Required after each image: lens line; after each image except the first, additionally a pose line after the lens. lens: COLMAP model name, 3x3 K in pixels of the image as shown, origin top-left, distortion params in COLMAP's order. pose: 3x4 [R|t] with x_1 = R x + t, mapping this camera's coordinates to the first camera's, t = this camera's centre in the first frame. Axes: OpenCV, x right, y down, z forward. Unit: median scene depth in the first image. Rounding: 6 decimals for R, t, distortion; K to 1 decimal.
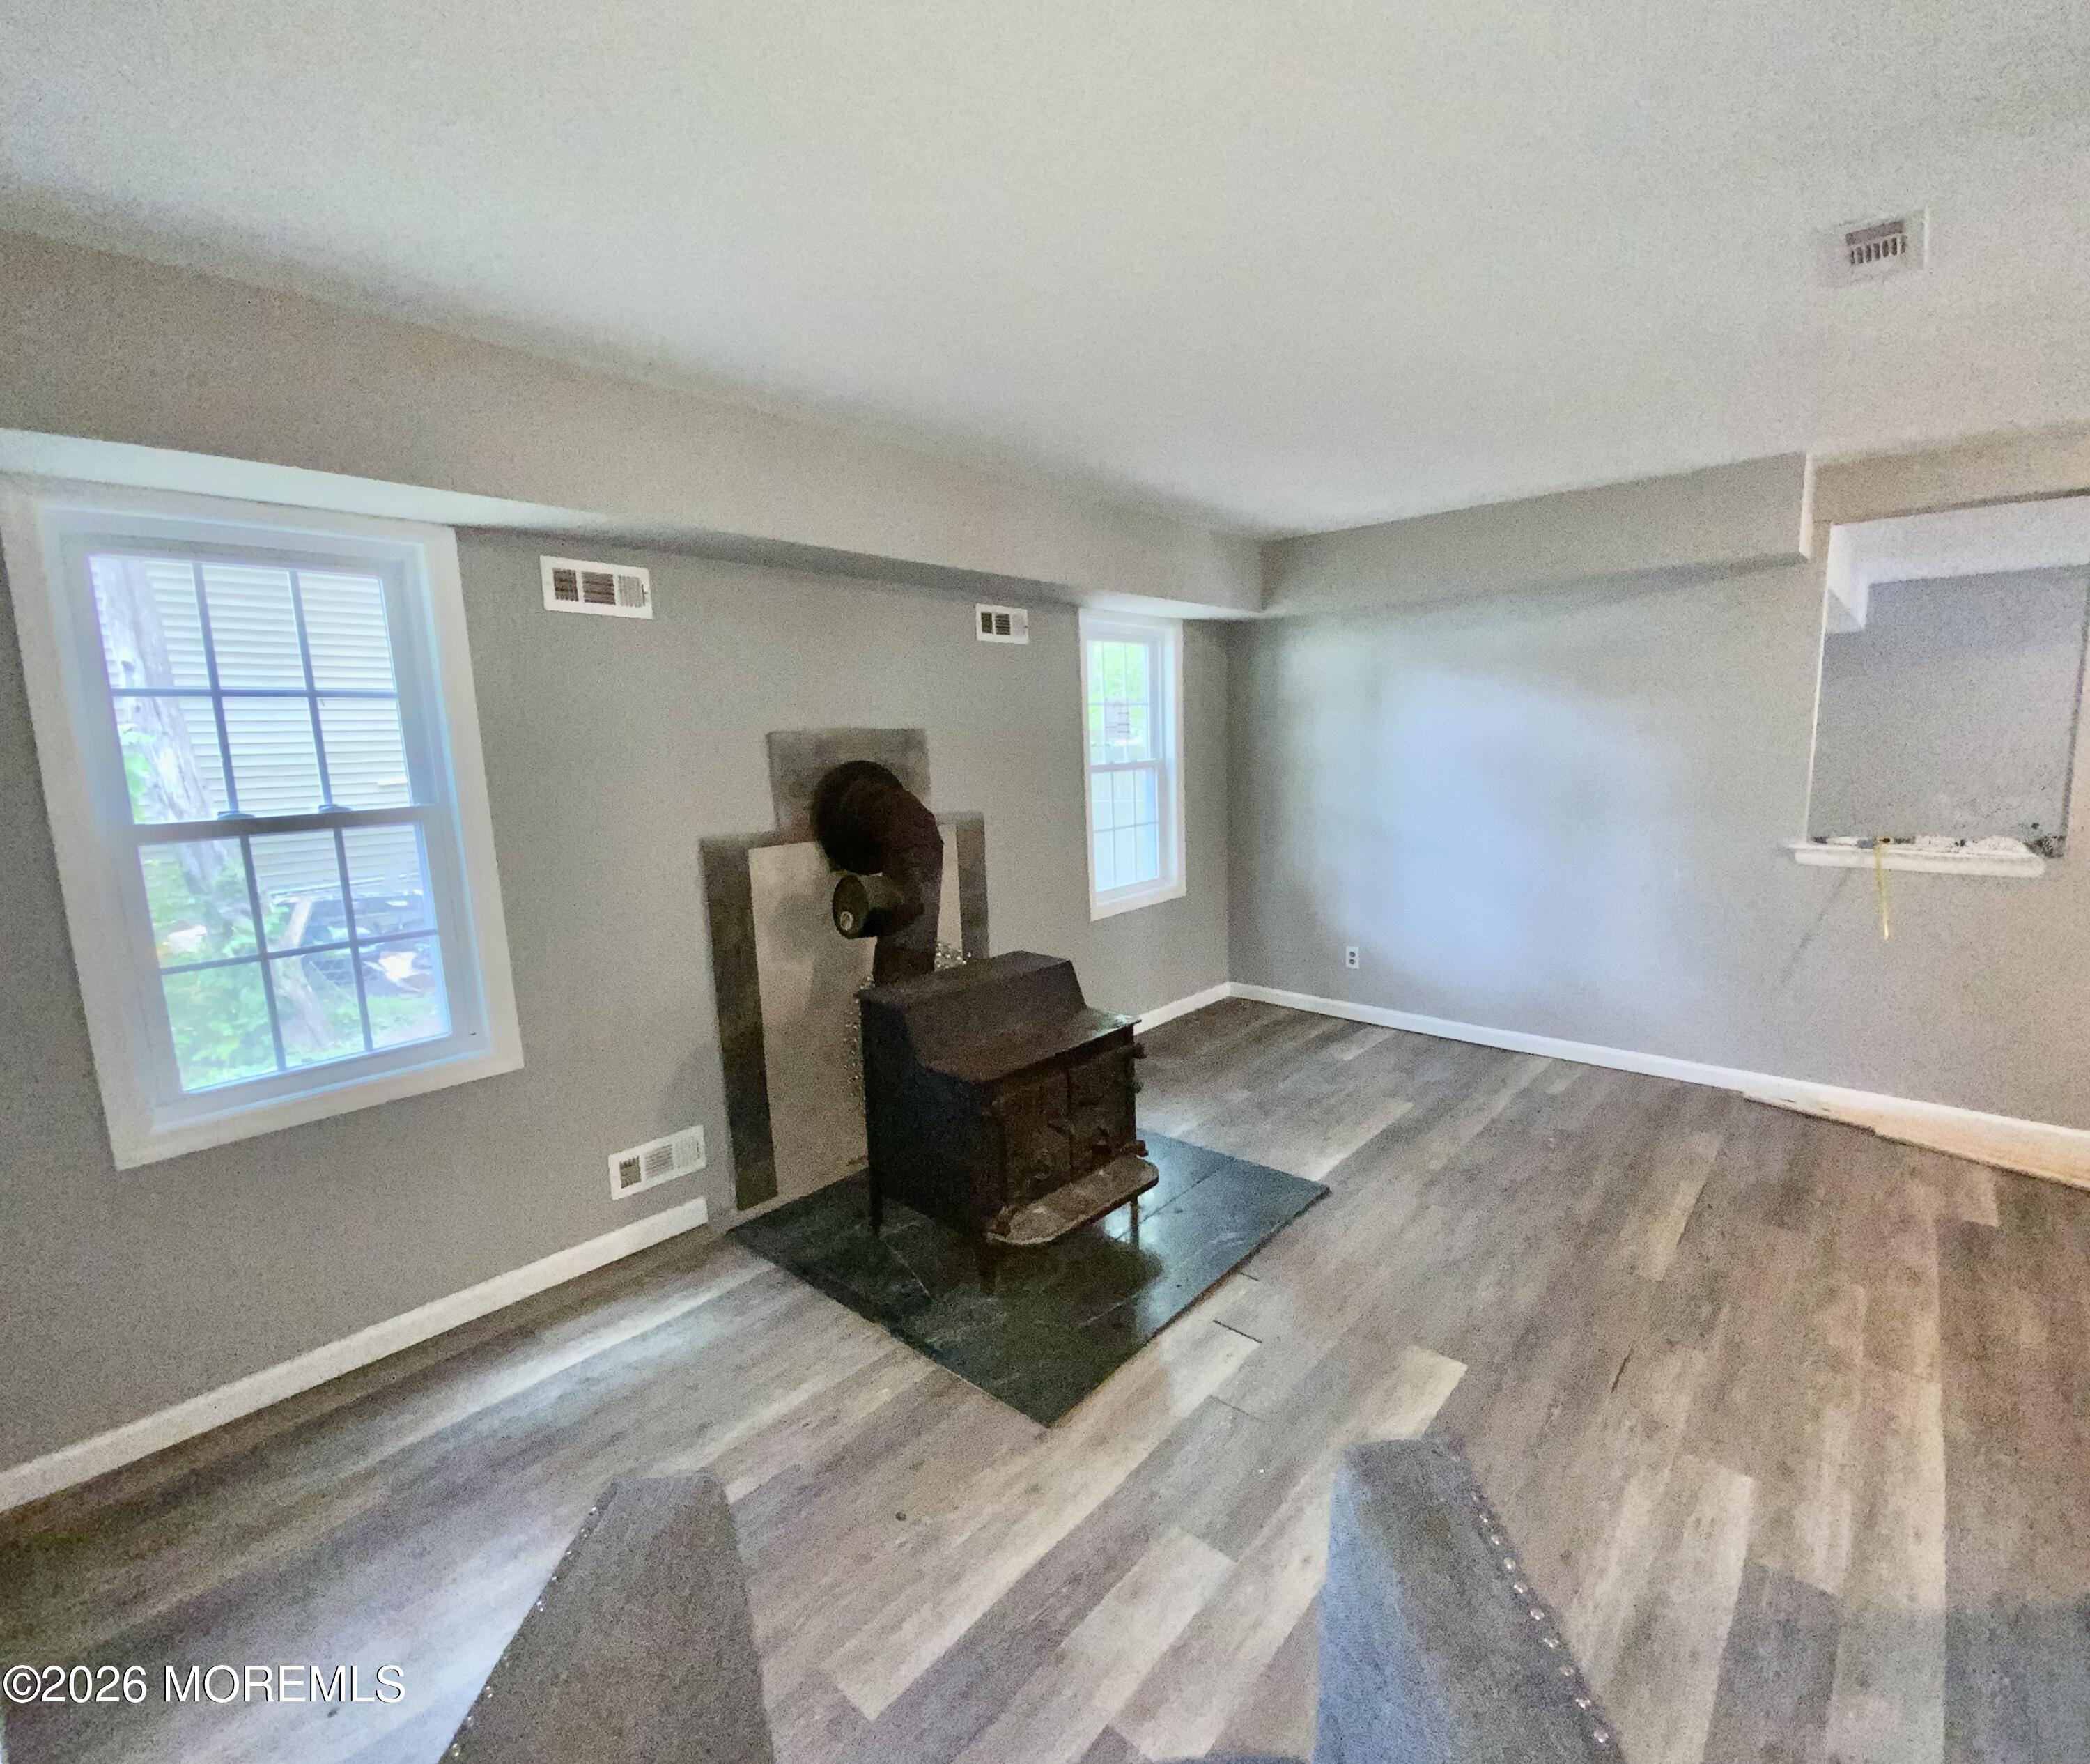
lens RADIAL K [[968.5, 0, 1091.5], [0, 968.5, 873.7], [0, 0, 1]] dist [0.002449, -0.000260]
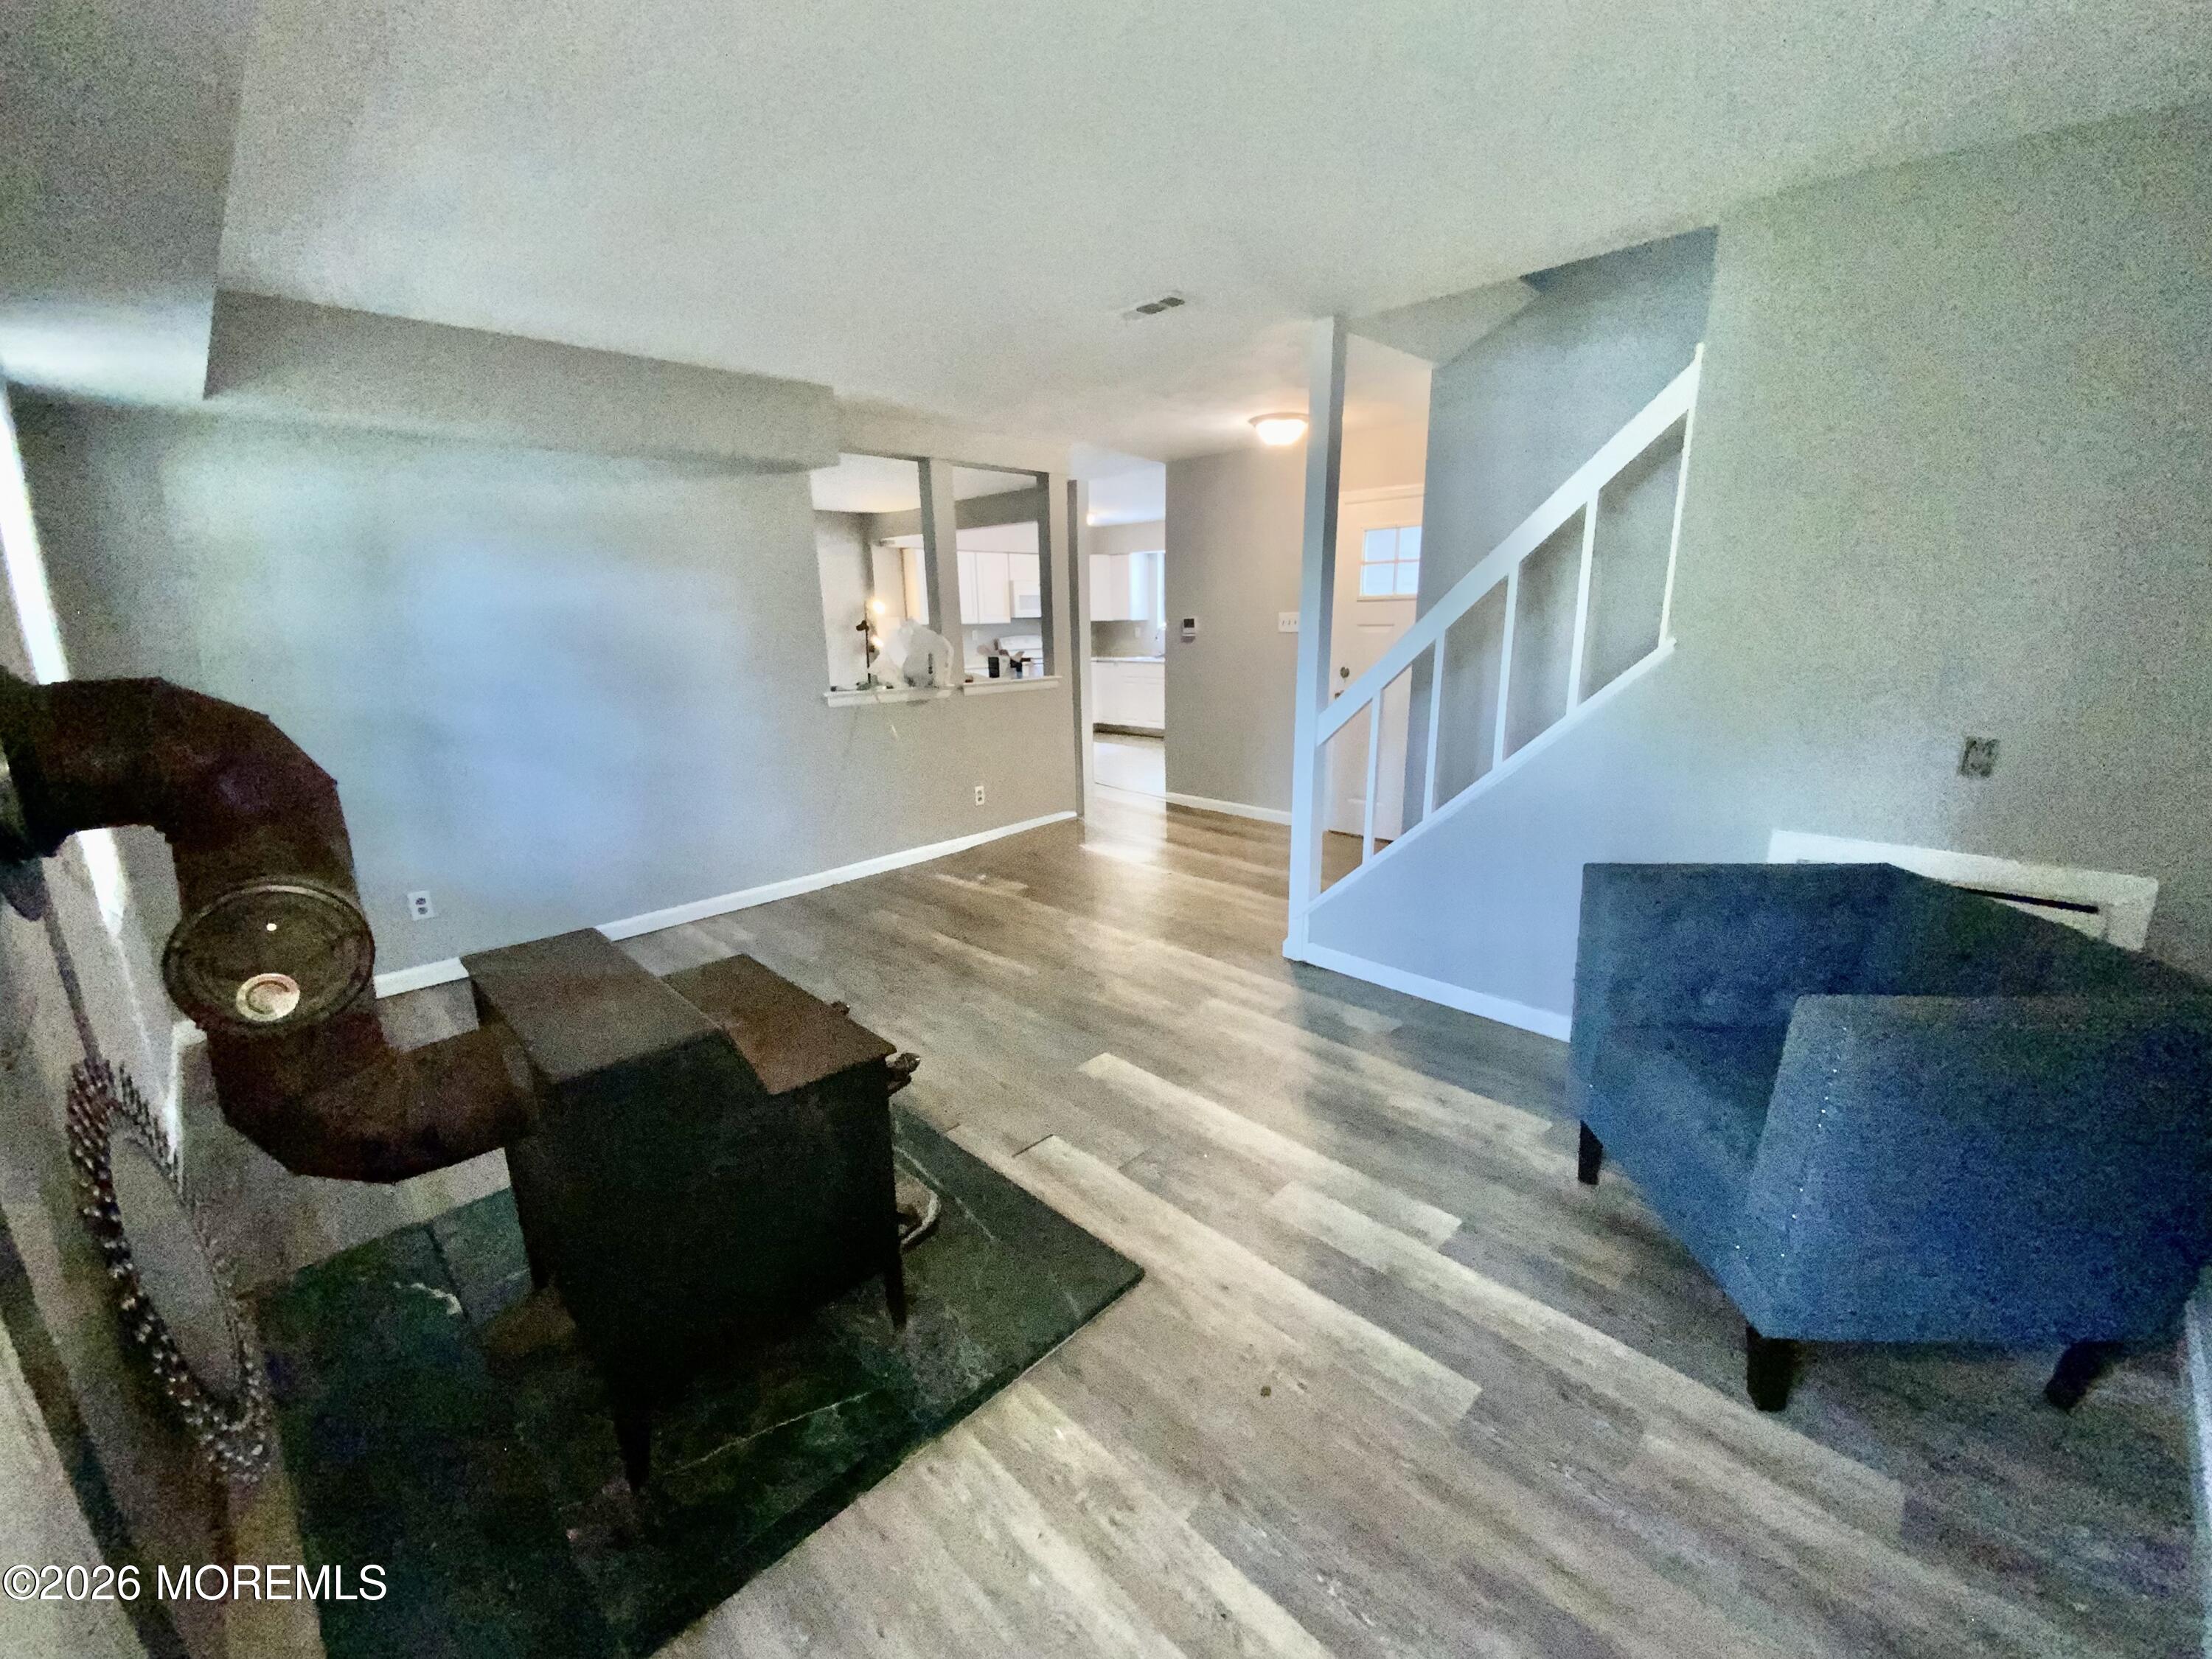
lens RADIAL K [[897.4, 0, 1113.3], [0, 897.4, 822.4], [0, 0, 1]] dist [-0.011032, -0.001161]
pose [[0.079868, -0.206059, 0.975275, -0.663761], [0.166846, 0.967361, 0.190723, -0.037425], [-0.982743, 0.147488, 0.111642, 0.690272]]
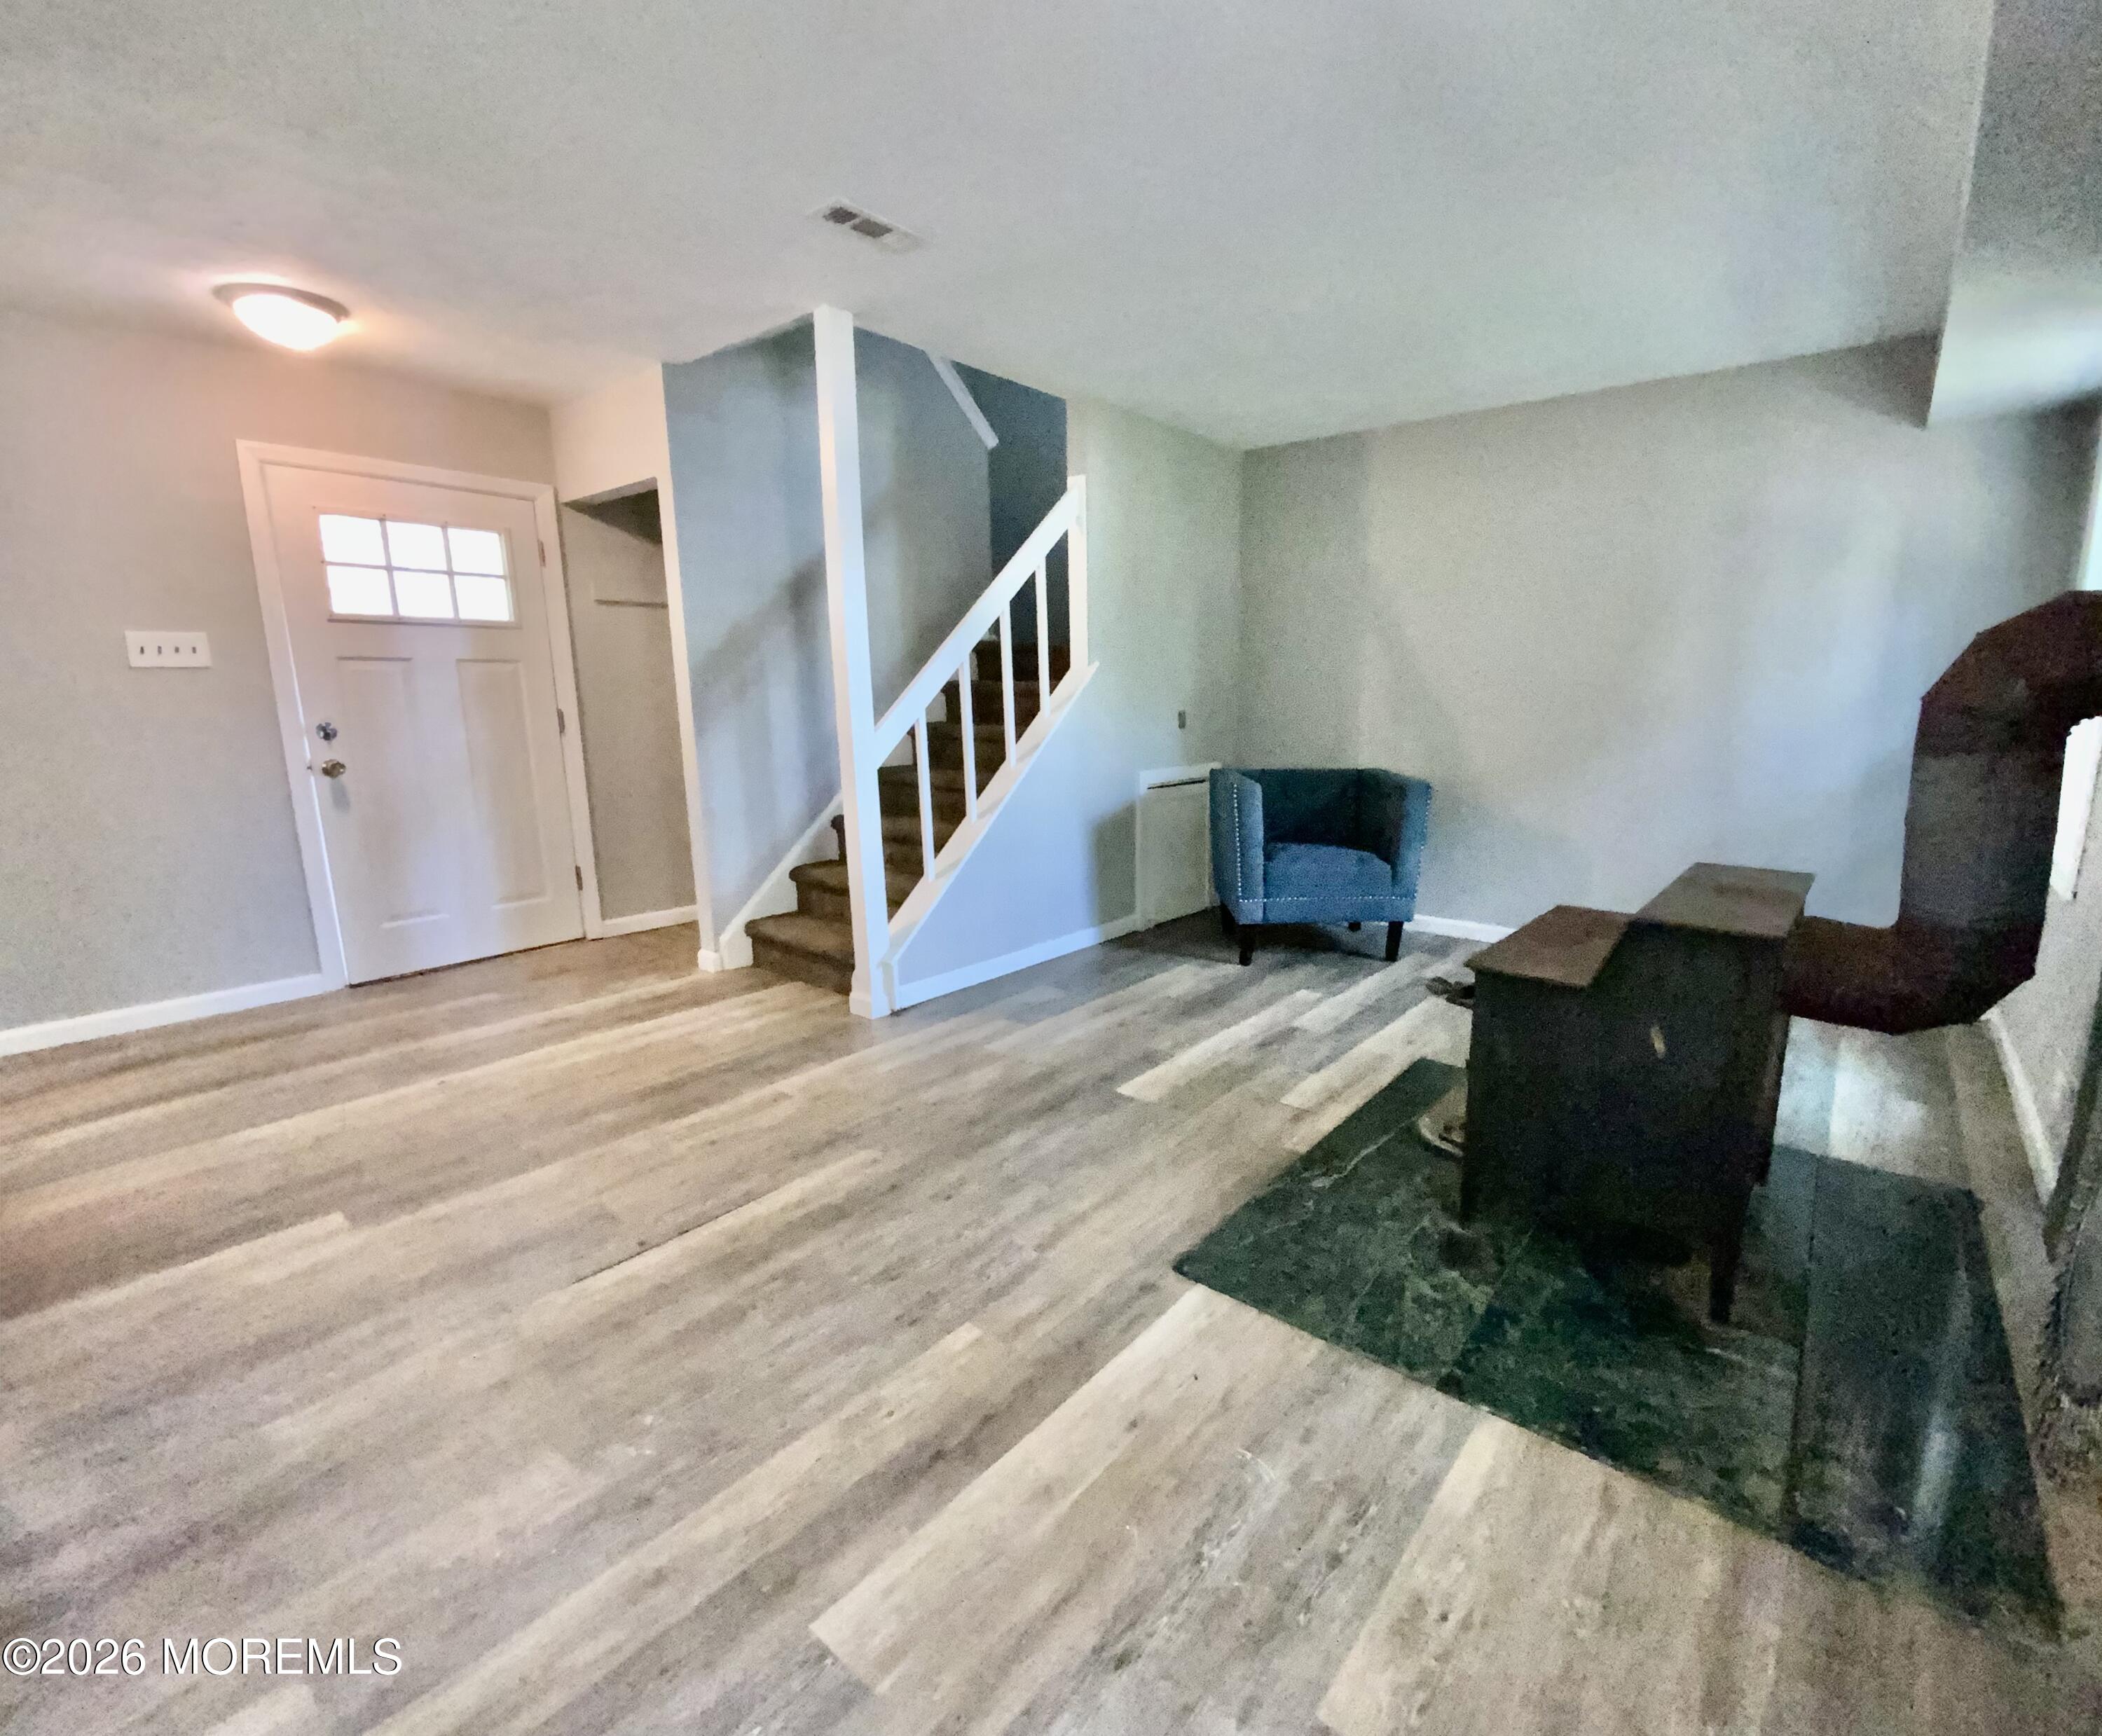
lens RADIAL K [[912.1, 0, 1166.1], [0, 912.1, 860.0], [0, 0, 1]] dist [-0.000534, -0.000446]
pose [[-0.998142, 0.031921, -0.051891, 0.321388], [0.012527, 0.941079, 0.337955, -0.151036], [0.059621, 0.336678, -0.939731, 1.739312]]
